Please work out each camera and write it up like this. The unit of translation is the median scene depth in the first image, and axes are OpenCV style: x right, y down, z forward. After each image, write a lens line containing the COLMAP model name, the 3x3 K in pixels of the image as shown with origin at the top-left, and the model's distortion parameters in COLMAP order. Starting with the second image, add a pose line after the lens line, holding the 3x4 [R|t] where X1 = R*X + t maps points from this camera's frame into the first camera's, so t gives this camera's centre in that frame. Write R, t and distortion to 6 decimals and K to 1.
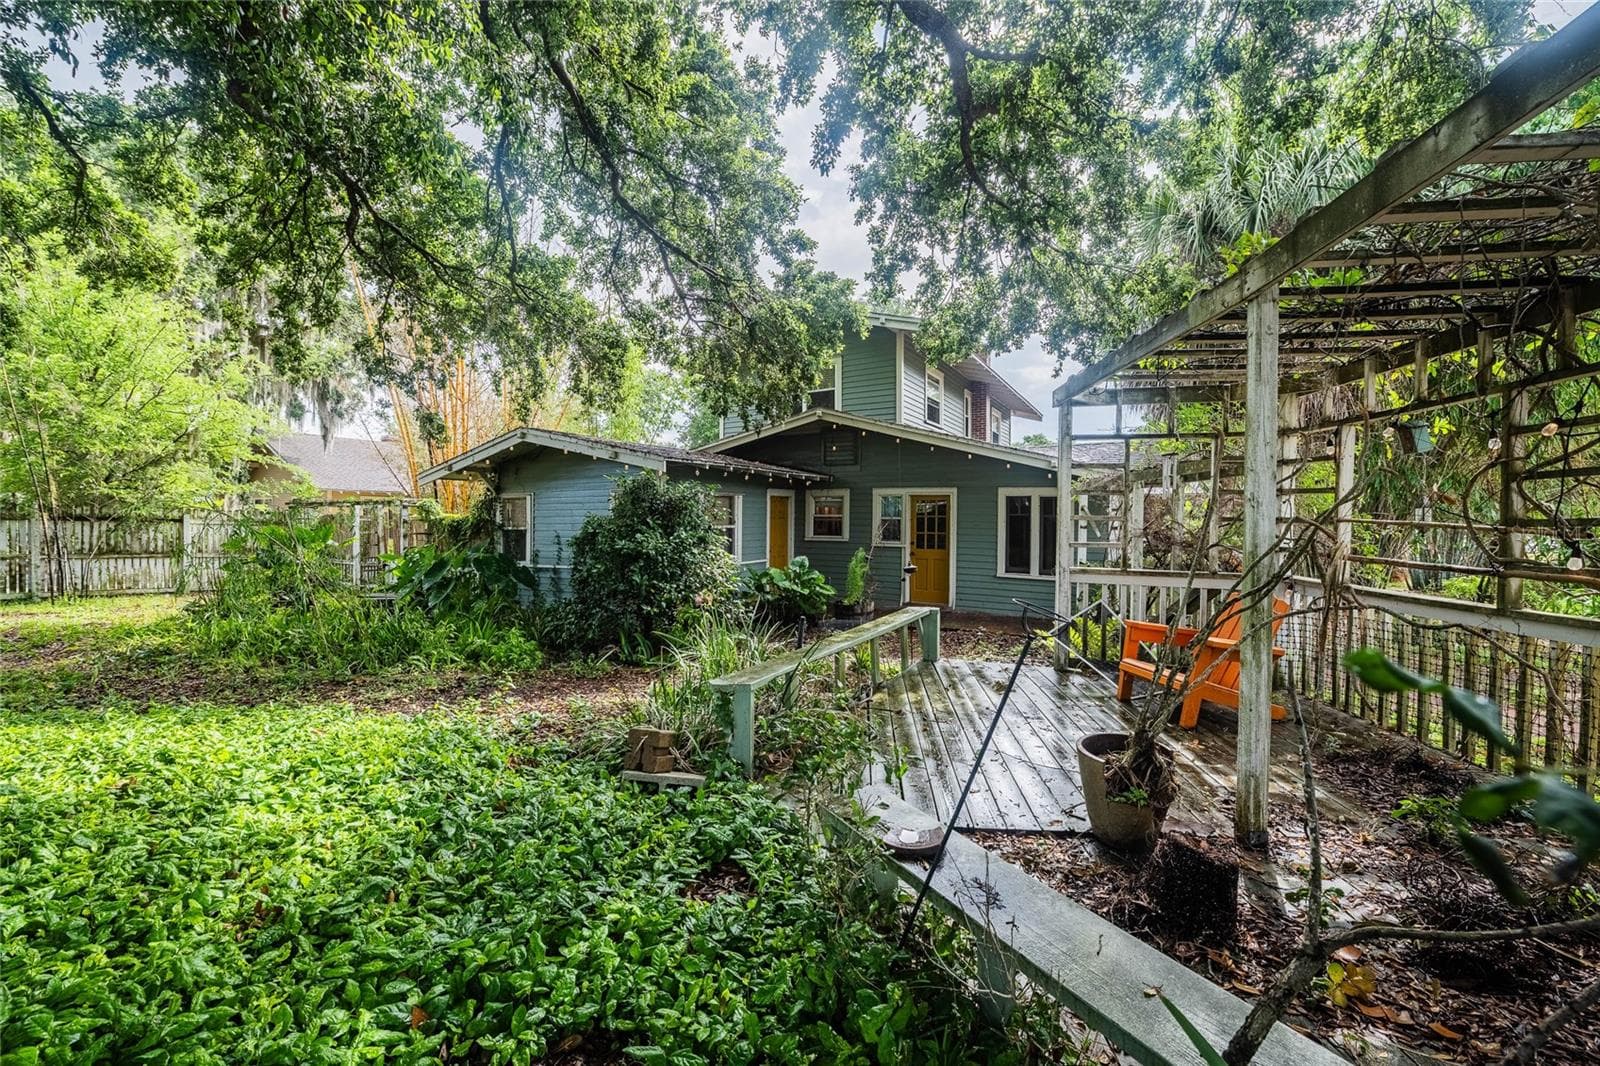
lens RADIAL K [[646.6, 0, 802.9], [0, 646.6, 526.4], [0, 0, 1]] dist [0.002942, 0.000108]
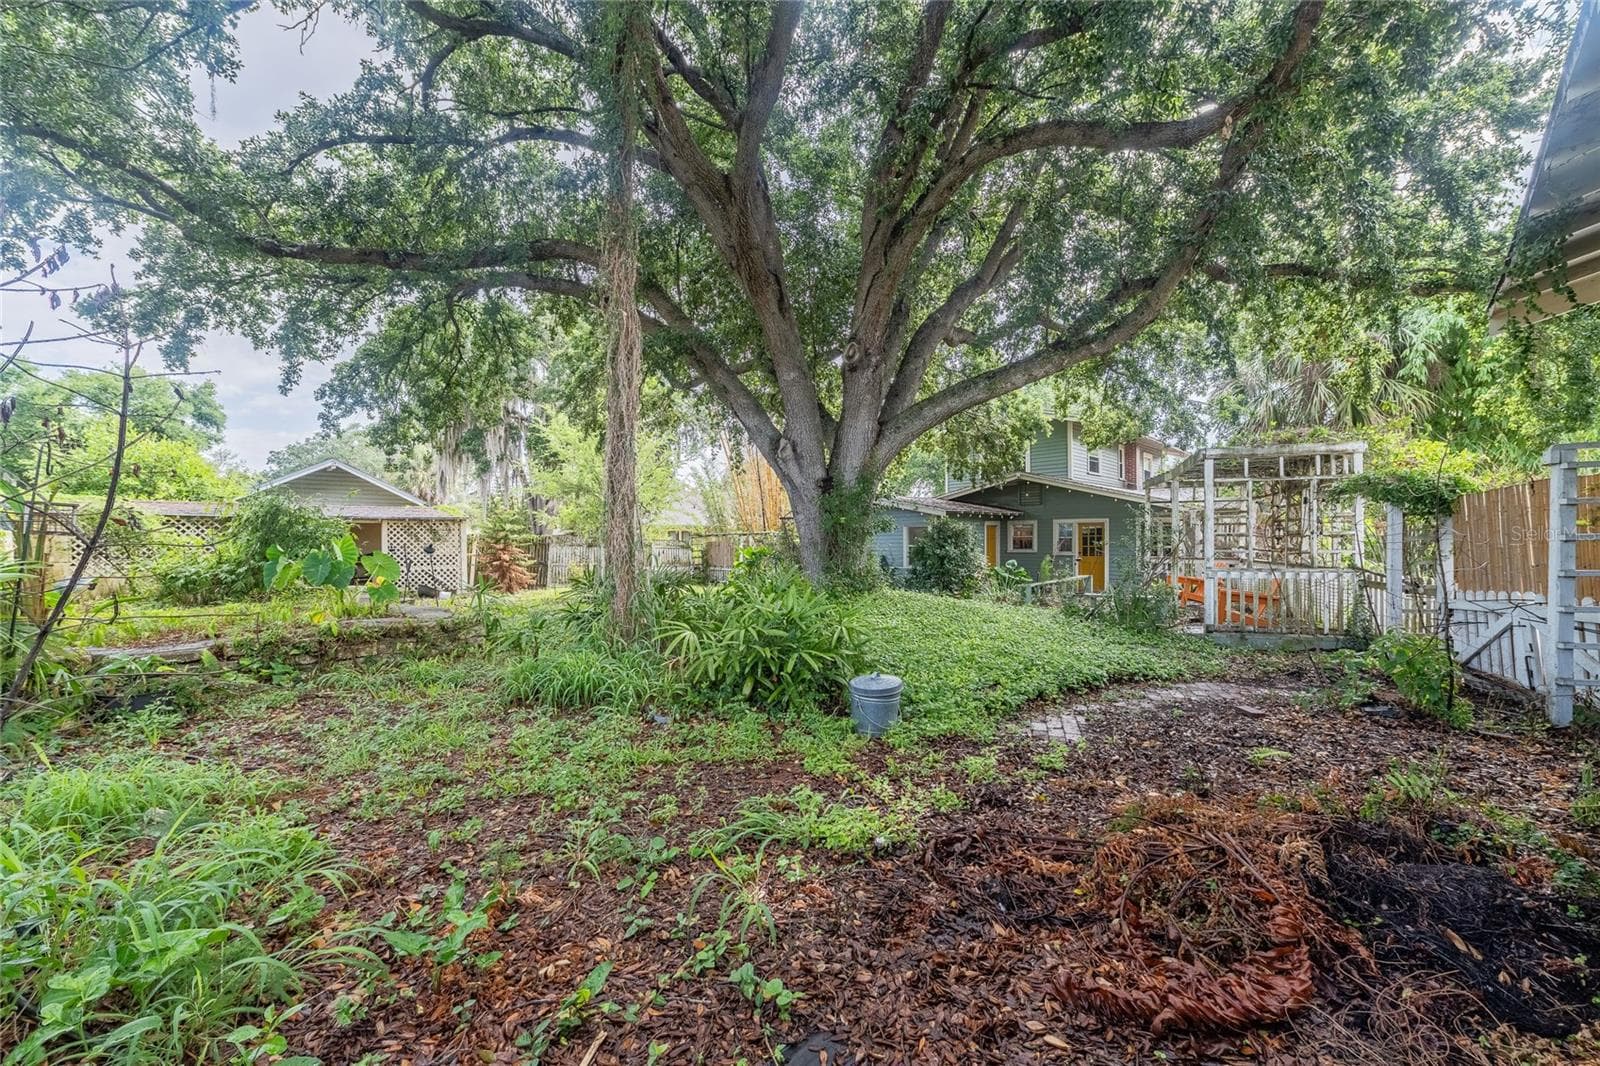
lens RADIAL K [[646.6, 0, 791.2], [0, 646.6, 543.5], [0, 0, 1]] dist [0.002942, 0.000108]
pose [[0.968395, -0.014517, -0.249000, -0.134452], [0.012301, 0.999870, -0.010453, 0.011245], [0.249119, 0.007060, 0.968447, -0.789627]]
